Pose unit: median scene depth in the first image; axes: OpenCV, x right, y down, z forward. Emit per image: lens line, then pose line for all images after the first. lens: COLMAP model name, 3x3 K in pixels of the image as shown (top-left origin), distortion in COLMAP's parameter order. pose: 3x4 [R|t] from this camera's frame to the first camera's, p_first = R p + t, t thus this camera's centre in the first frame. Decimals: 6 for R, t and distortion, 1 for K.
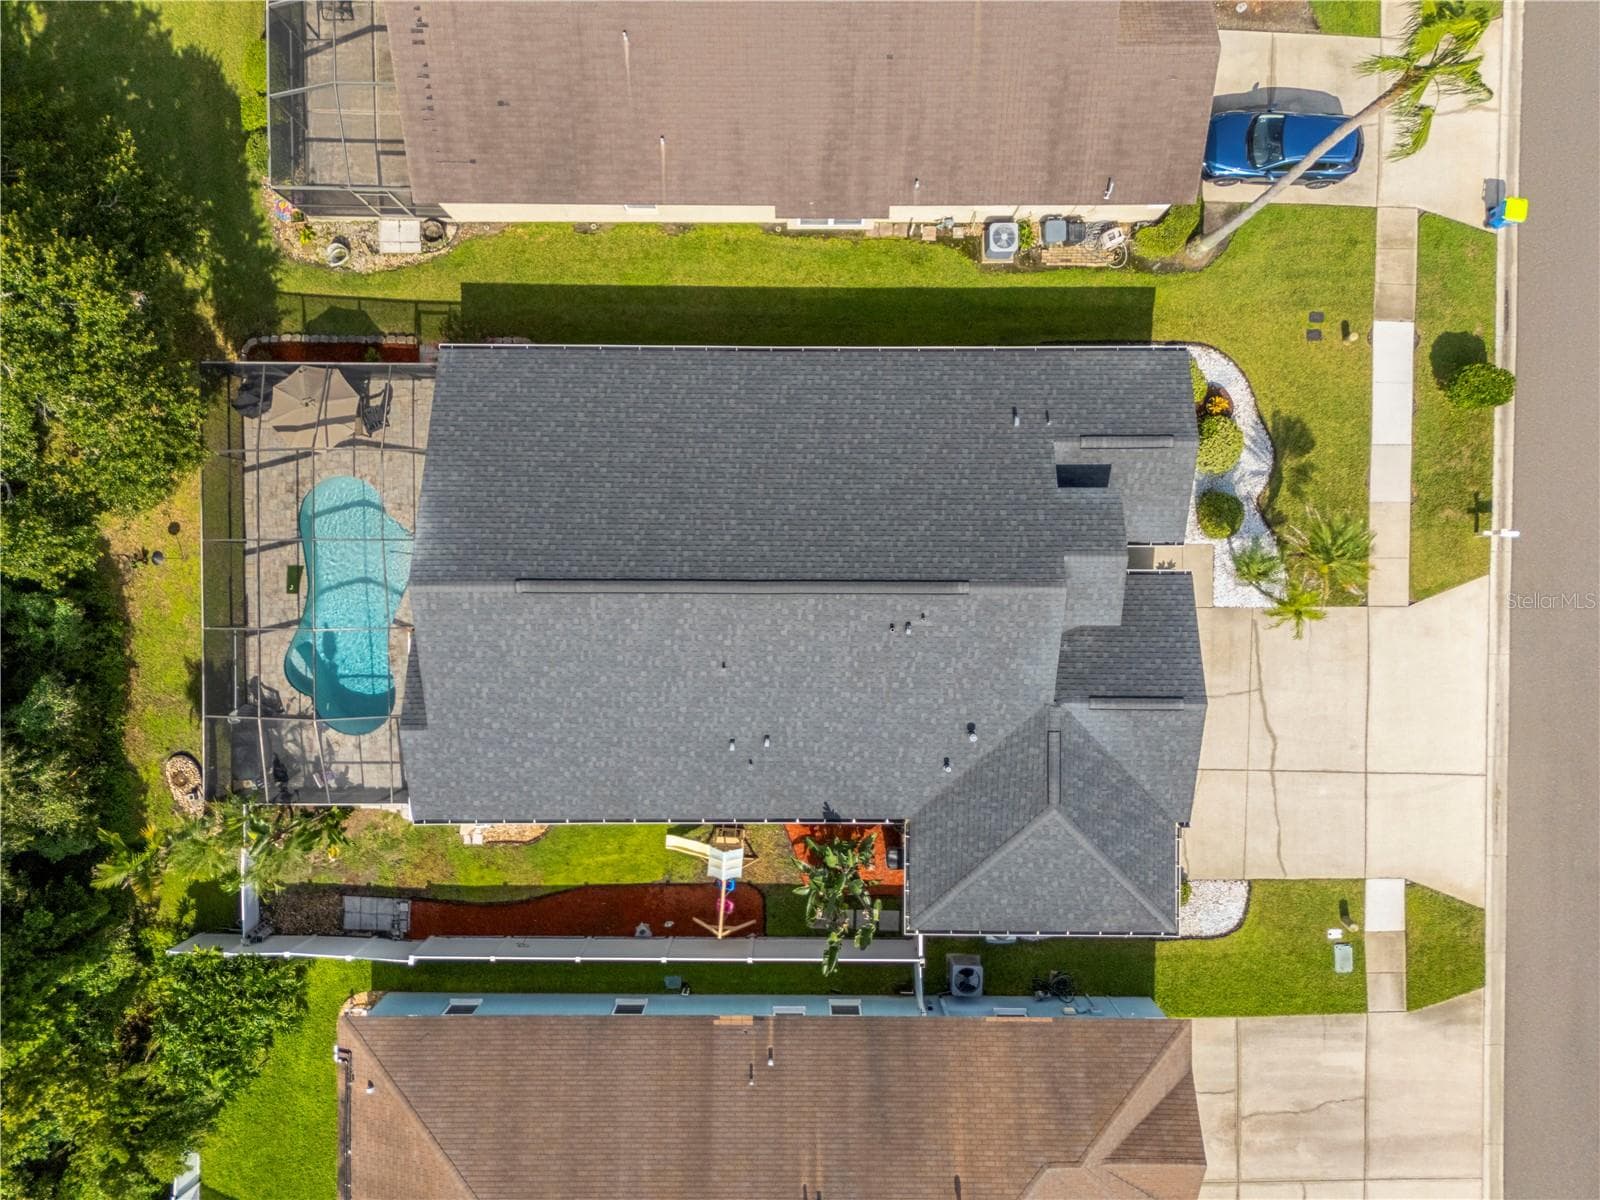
lens RADIAL K [[1197.7, 0, 800.0], [0, 1197.7, 600.0], [0, 0, 1]] dist [0.073537, -0.051928]
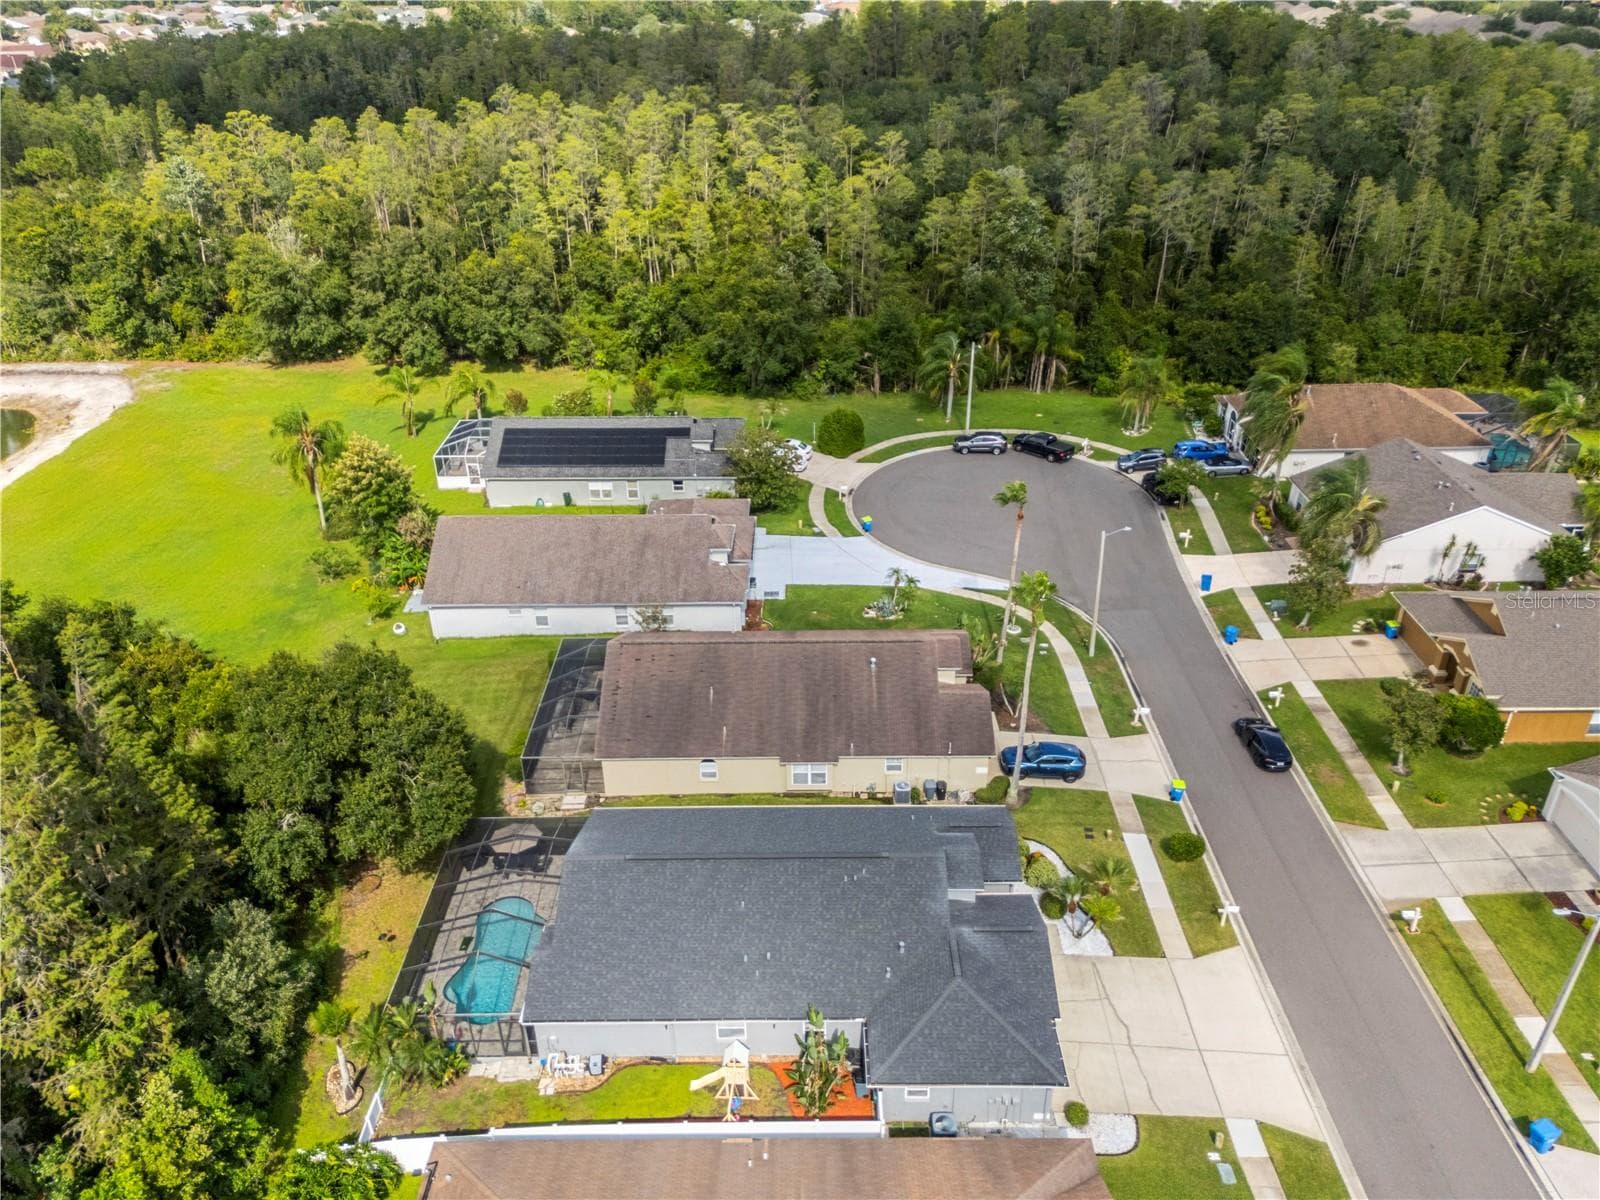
lens RADIAL K [[1177.9, 0, 800.0], [0, 1177.9, 600.0], [0, 0, 1]] dist [0.068319, -0.043268]
pose [[0.999937, -0.009504, -0.006025, 0.023529], [-0.000822, 0.472259, -0.881460, 1.119158], [0.011222, 0.881409, 0.472221, -0.102994]]
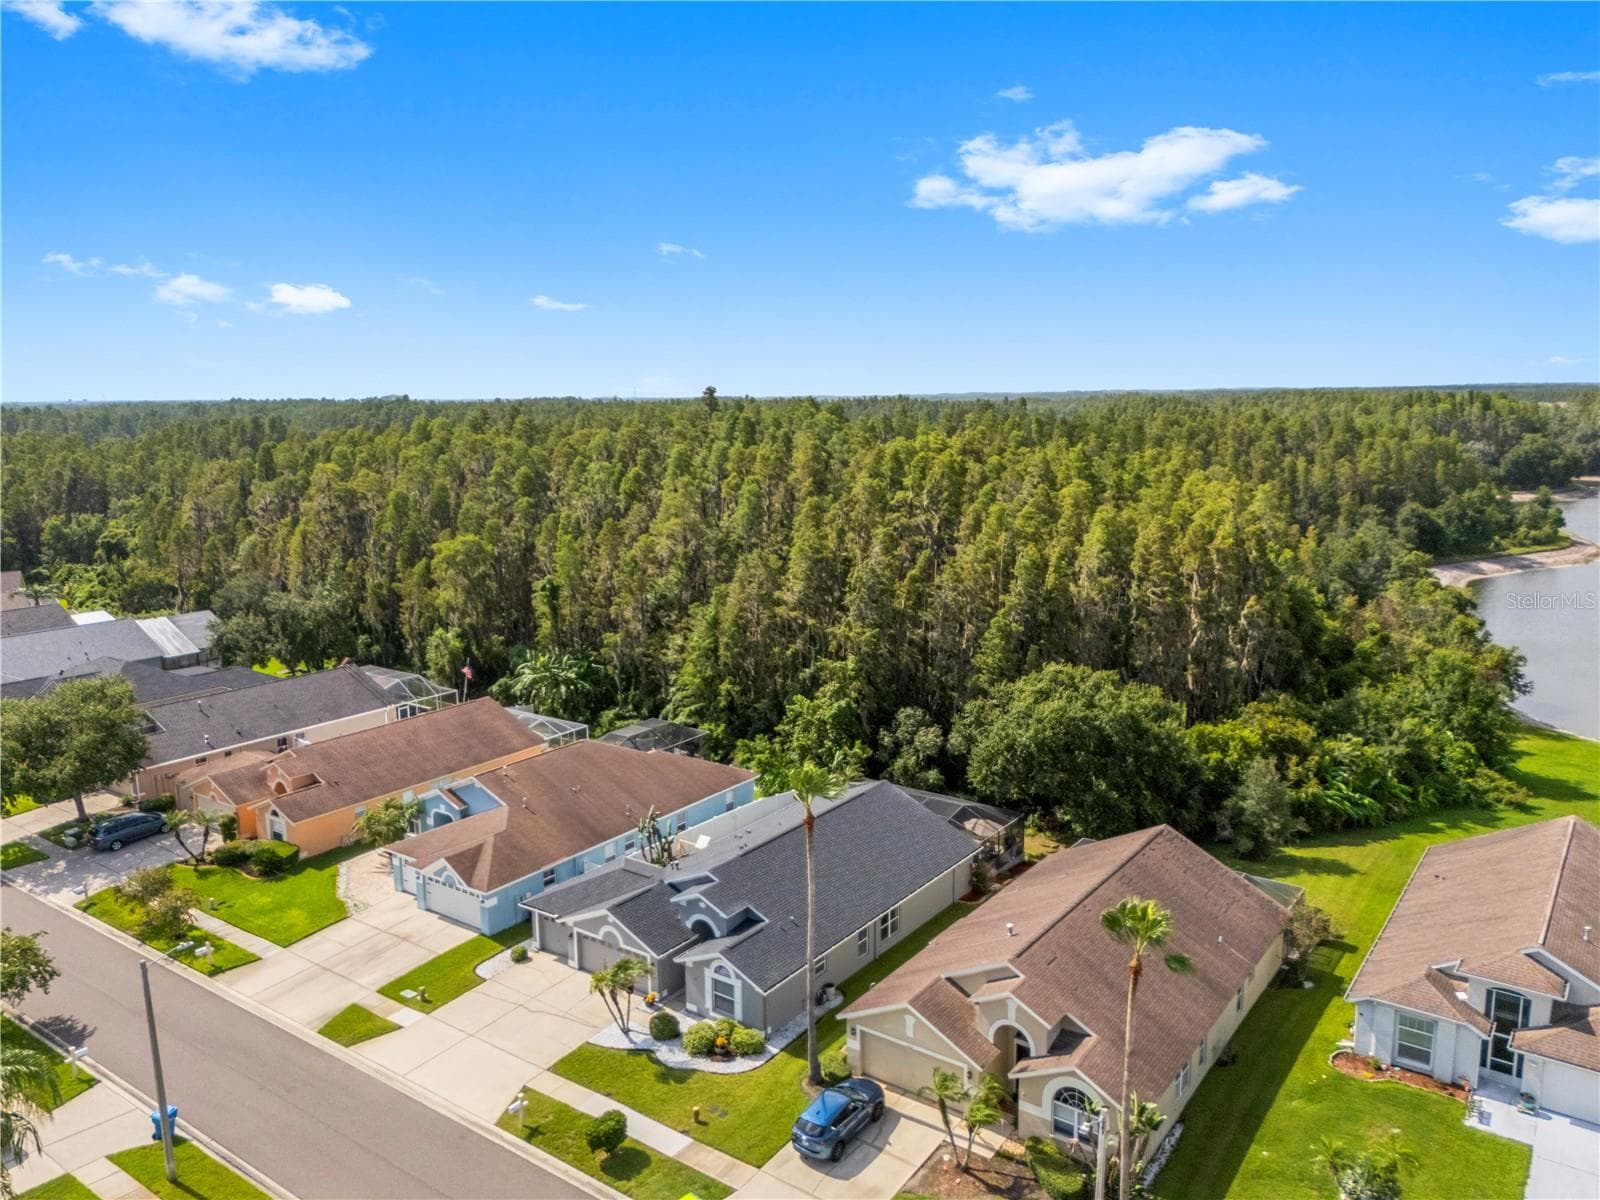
lens RADIAL K [[1177.7, 0, 803.0], [0, 1177.7, 639.0], [0, 0, 1]] dist [0.058070, -0.003050]
pose [[-0.588464, 0.172987, -0.789801, 1.340403], [-0.808502, -0.133100, 0.573245, -1.005596], [-0.005959, 0.975889, 0.218185, 0.184729]]
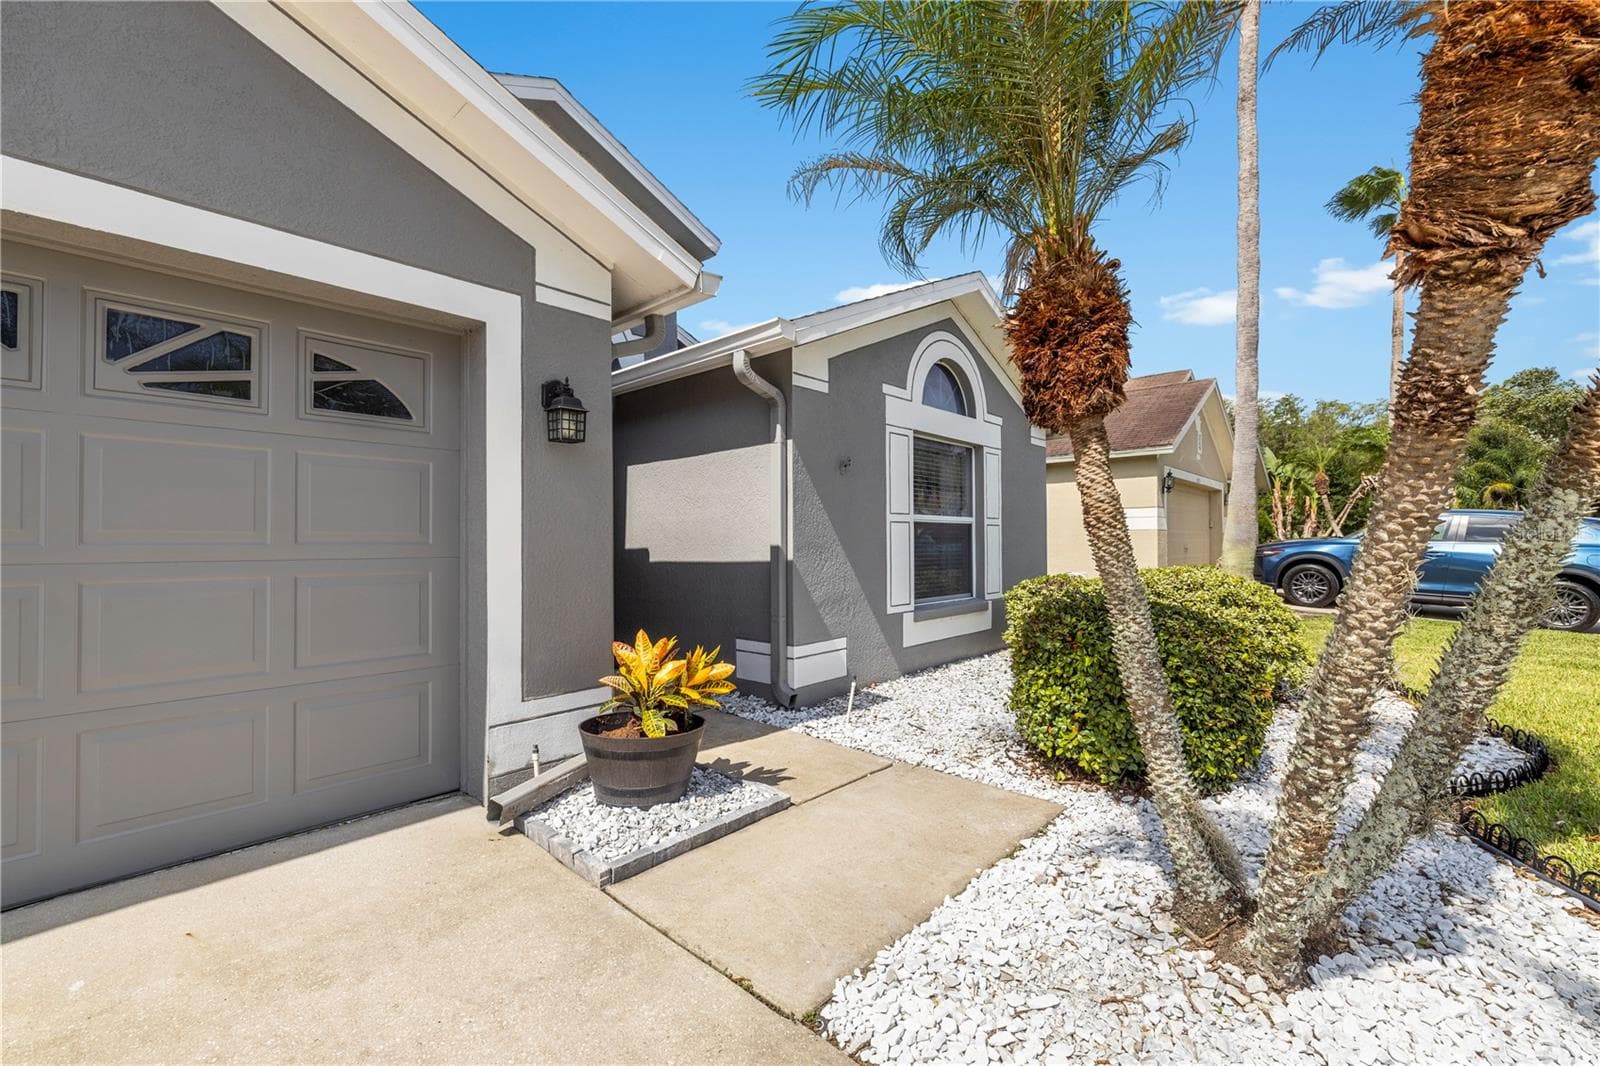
lens RADIAL K [[662.9, 0, 790.6], [0, 662.9, 535.7], [0, 0, 1]] dist [-0.000371, 0.000034]
pose [[0.735691, -0.009318, -0.677253, 0.374198], [-0.677227, -0.026437, -0.735299, 0.042233], [-0.011053, 0.999607, -0.025760, 0.970531]]
